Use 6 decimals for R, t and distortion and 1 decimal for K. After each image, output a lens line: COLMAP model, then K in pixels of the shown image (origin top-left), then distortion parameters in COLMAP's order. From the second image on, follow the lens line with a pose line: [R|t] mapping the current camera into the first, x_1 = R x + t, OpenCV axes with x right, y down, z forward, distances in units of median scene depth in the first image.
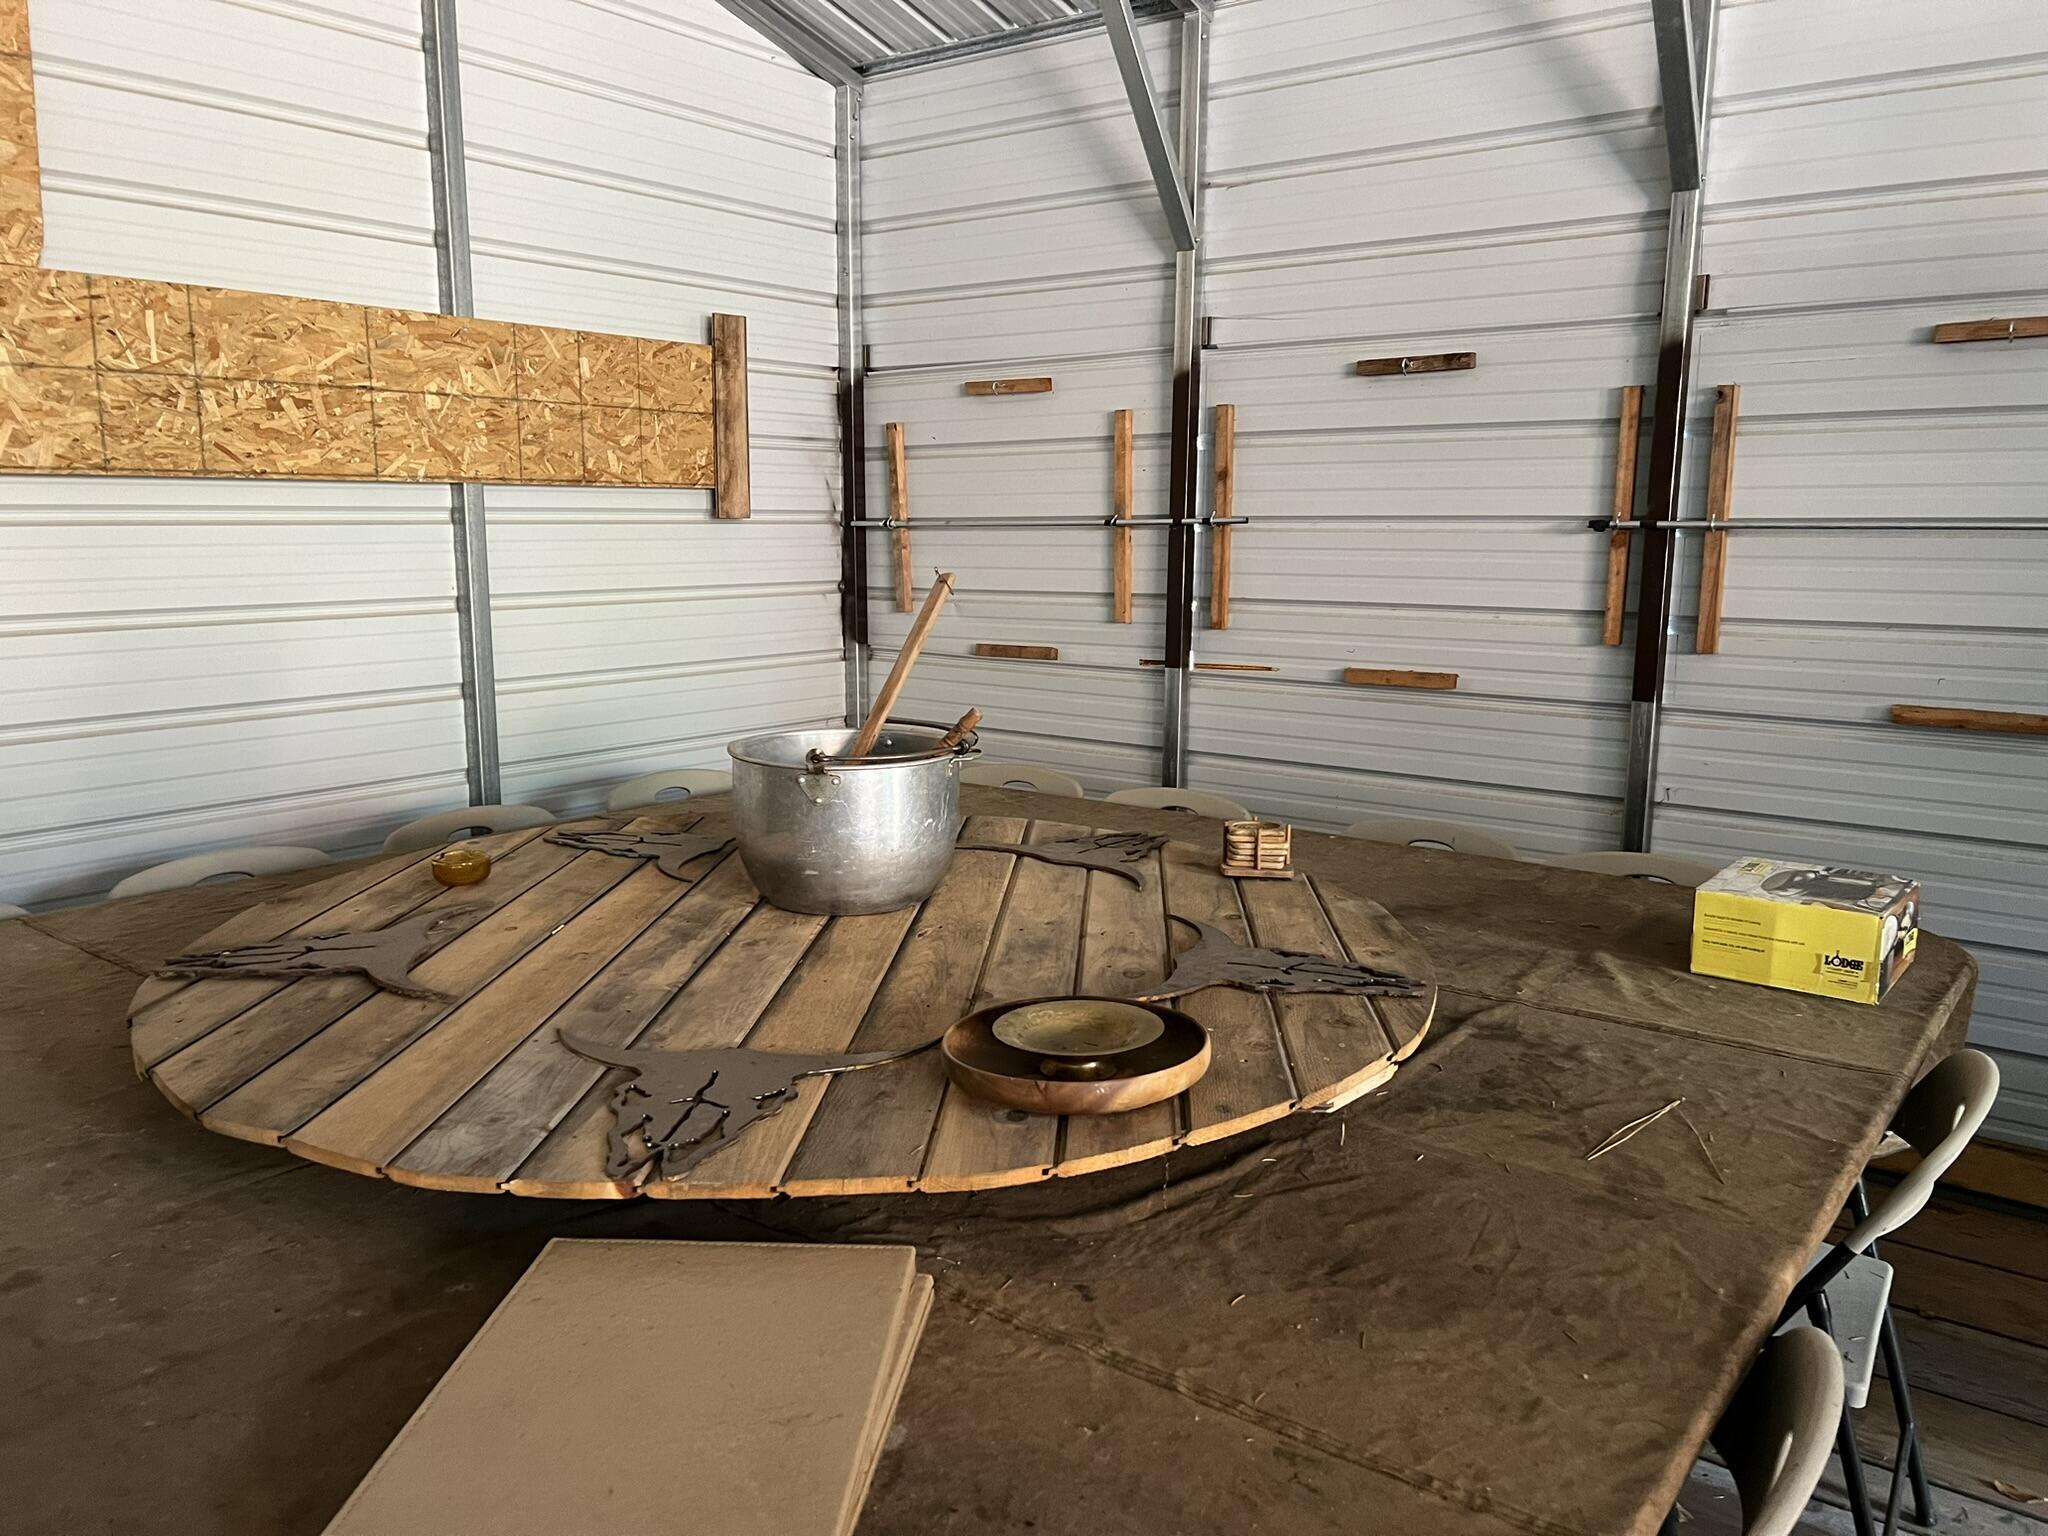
lens RADIAL K [[1547.3, 0, 1034.8], [0, 1547.3, 777.7], [0, 0, 1]] dist [0.037505, -0.046744]
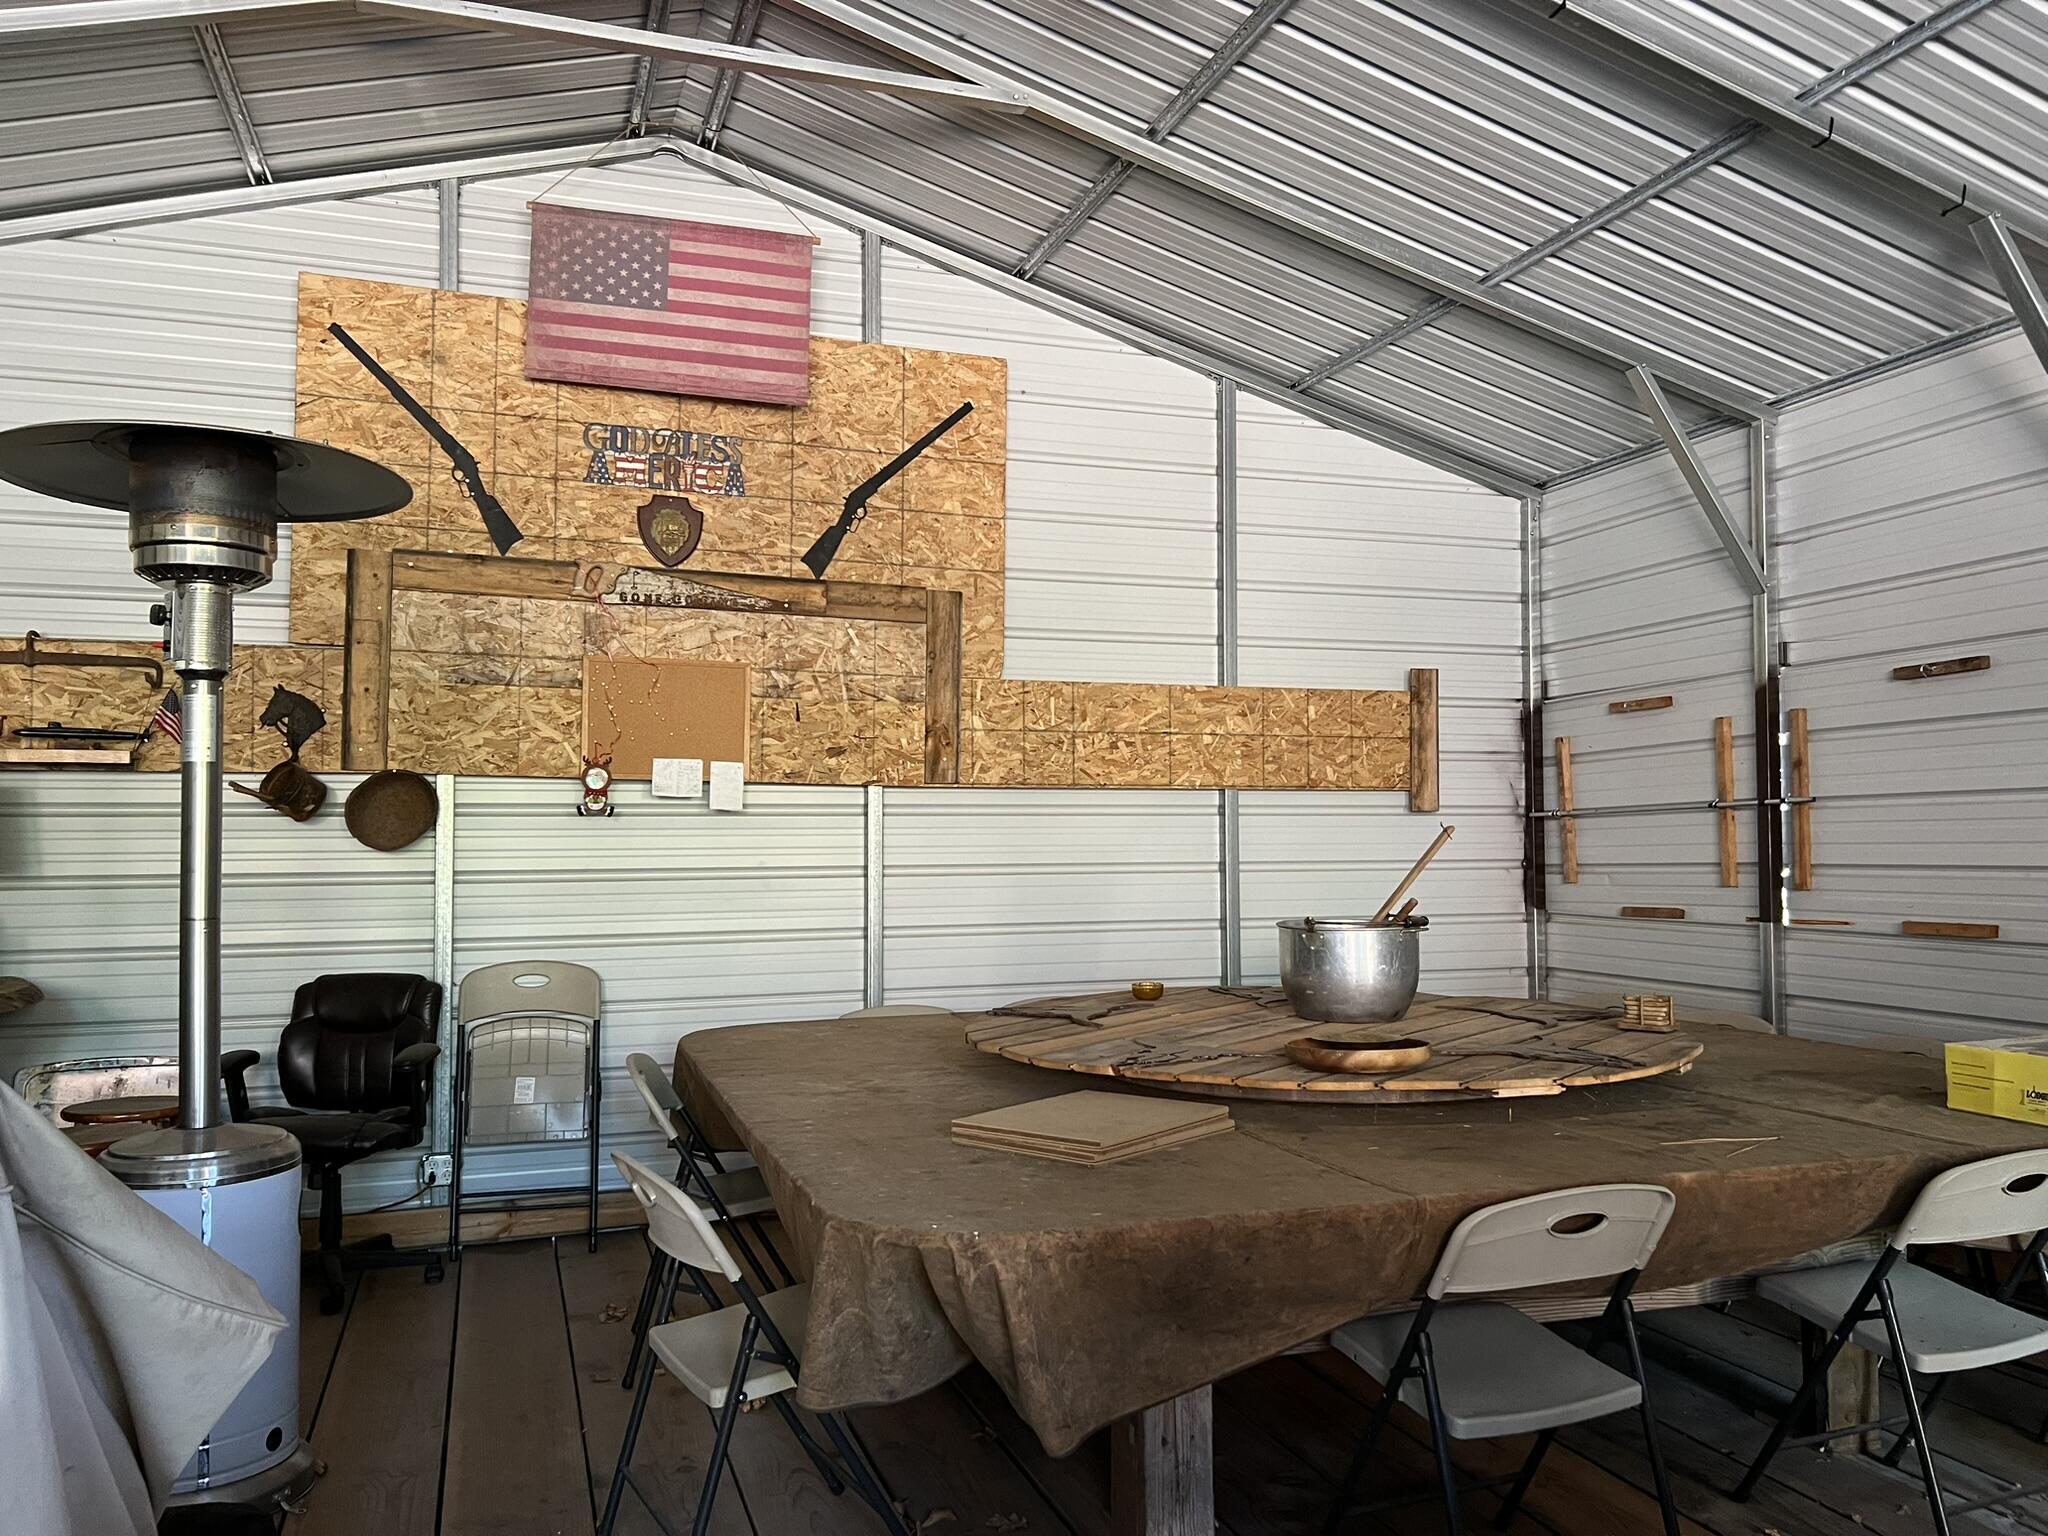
lens RADIAL K [[1547.3, 0, 1034.8], [0, 1547.3, 777.7], [0, 0, 1]] dist [0.037505, -0.046744]
pose [[0.828768, -0.036575, -0.558395, 0.305877], [-0.082313, 0.979040, -0.186296, 0.093277], [0.553505, 0.200359, 0.808386, -0.324321]]
